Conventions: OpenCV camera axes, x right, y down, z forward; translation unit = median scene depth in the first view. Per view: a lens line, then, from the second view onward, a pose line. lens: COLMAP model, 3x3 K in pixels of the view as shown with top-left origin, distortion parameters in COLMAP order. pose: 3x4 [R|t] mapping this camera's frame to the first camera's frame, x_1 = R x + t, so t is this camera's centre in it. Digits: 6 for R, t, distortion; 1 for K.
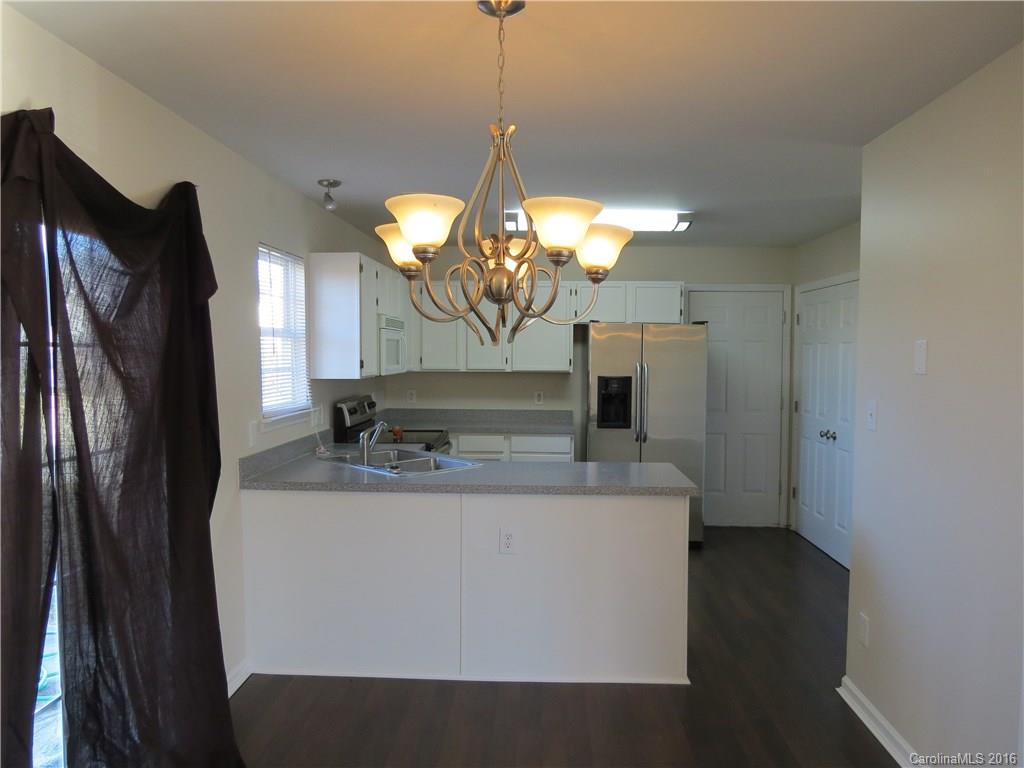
lens RADIAL K [[738.0, 0, 512.0], [0, 738.0, 384.0], [0, 0, 1]] dist [-0.023243, 0.006390]
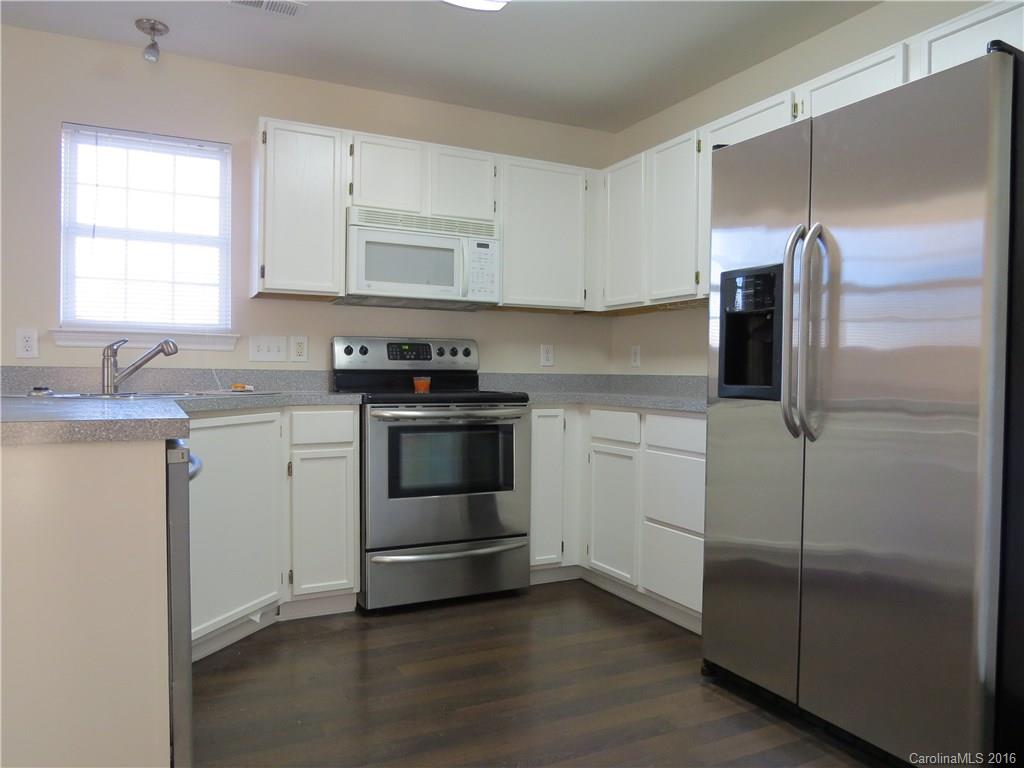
lens RADIAL K [[734.2, 0, 509.3], [0, 734.2, 387.2], [0, 0, 1]] dist [-0.015724, 0.006789]
pose [[0.483408, 0.015867, -0.875251, 0.428827], [-0.049099, 0.998753, -0.009012, 0.063910], [0.874017, 0.047331, 0.483585, 0.696368]]
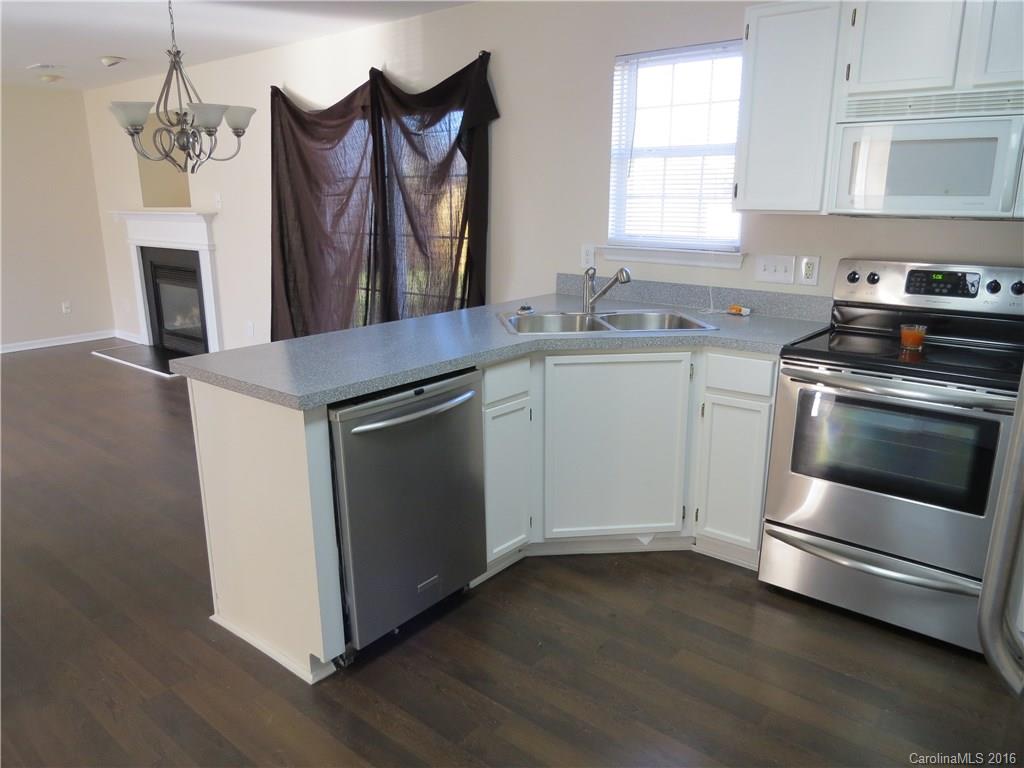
lens RADIAL K [[734.2, 0, 509.3], [0, 734.2, 387.2], [0, 0, 1]] dist [-0.015724, 0.006789]
pose [[-0.605182, 0.198082, -0.771050, 0.362807], [-0.039138, 0.959976, 0.277335, -0.025463], [0.795124, 0.198015, -0.573208, 0.996610]]
